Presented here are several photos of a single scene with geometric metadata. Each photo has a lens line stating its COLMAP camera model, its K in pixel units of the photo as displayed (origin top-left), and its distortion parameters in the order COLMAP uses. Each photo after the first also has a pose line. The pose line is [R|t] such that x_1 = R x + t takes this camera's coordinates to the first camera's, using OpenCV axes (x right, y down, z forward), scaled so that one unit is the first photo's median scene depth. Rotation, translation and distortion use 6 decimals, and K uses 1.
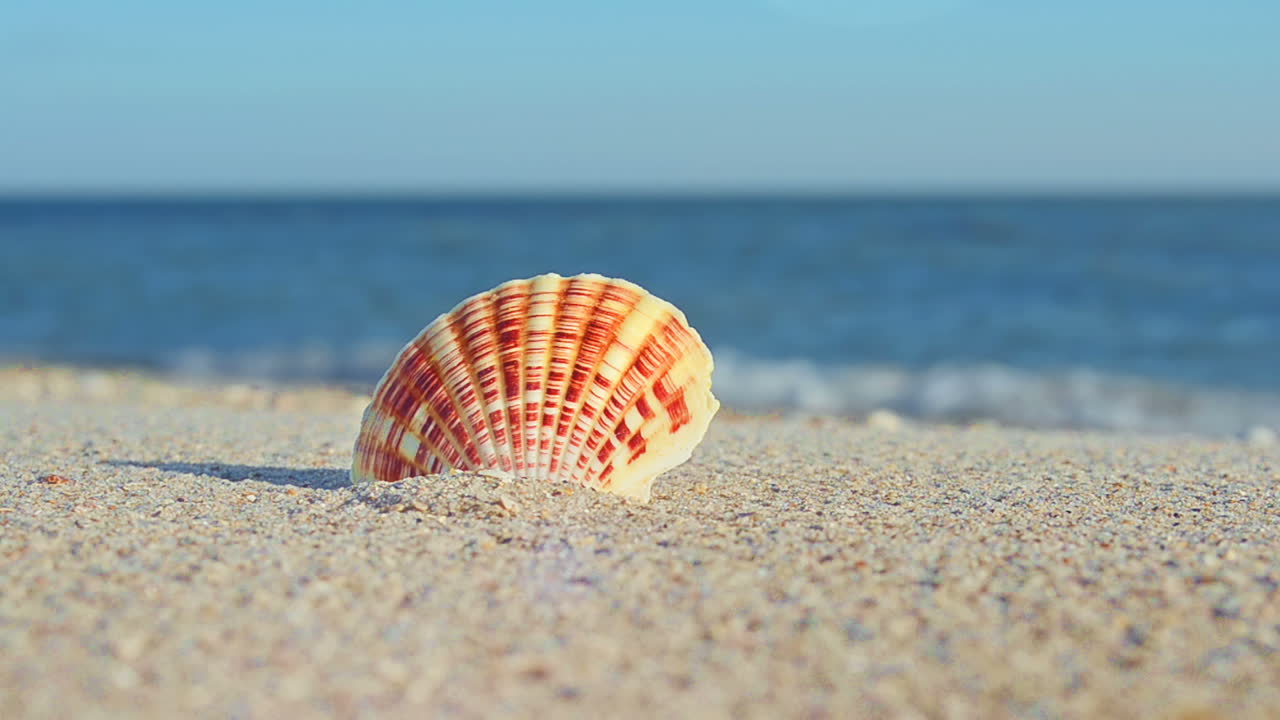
lens RADIAL K [[2817.3, 0, 658.1], [0, 2817.3, 361.7], [0, 0, 1]] dist [0.050671, -0.125762]
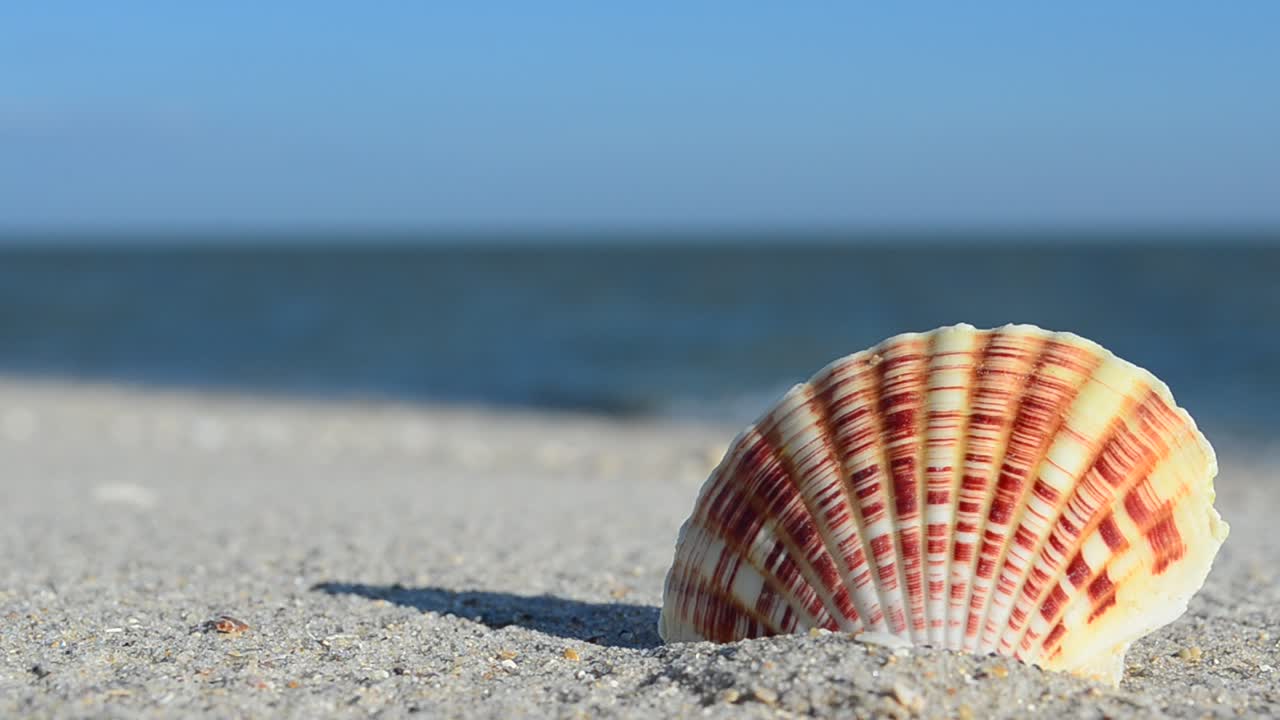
lens RADIAL K [[2817.3, 0, 658.1], [0, 2817.3, 361.7], [0, 0, 1]] dist [0.050671, -0.125762]
pose [[0.992834, 0.003436, -0.119449, -0.030673], [-0.005175, 0.999885, -0.014249, -0.013020], [0.119386, 0.014765, 0.992738, 0.344621]]
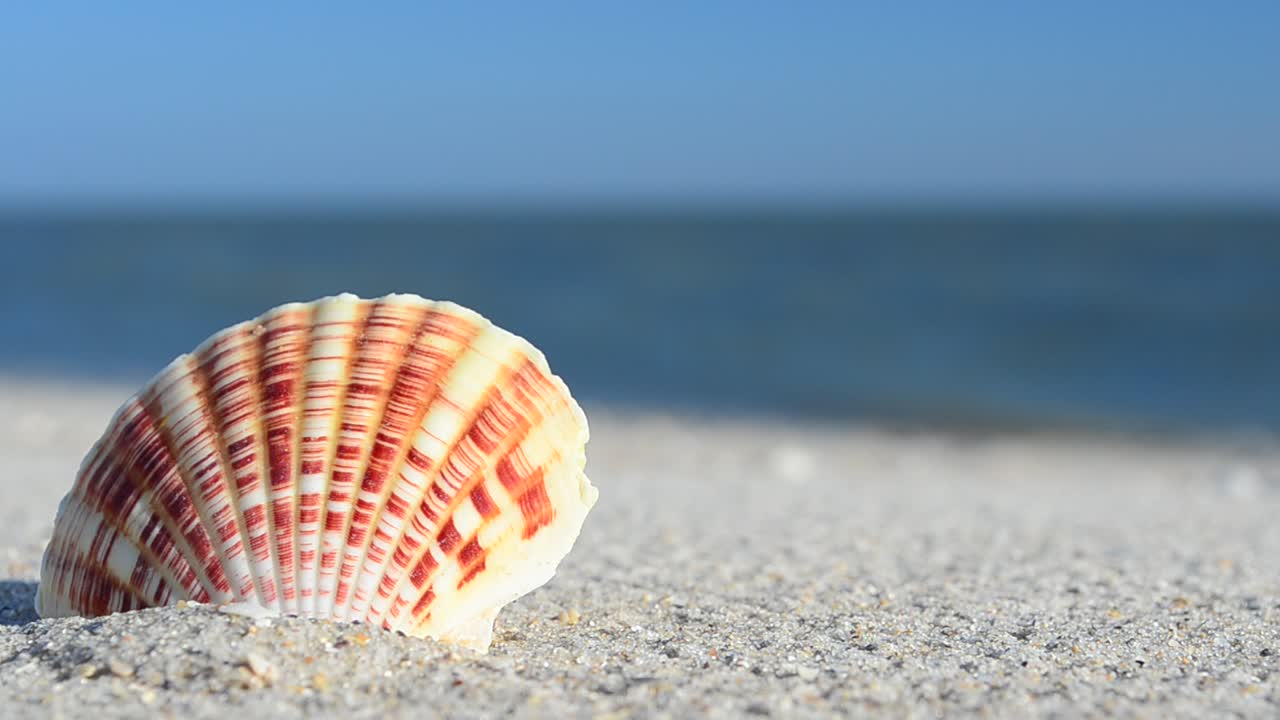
lens RADIAL K [[2817.3, 0, 658.1], [0, 2817.3, 361.7], [0, 0, 1]] dist [0.050671, -0.125762]
pose [[0.998964, -0.003556, 0.045367, 0.006024], [0.003734, 0.999986, -0.003838, -0.012922], [-0.045352, 0.004003, 0.998963, 0.343192]]
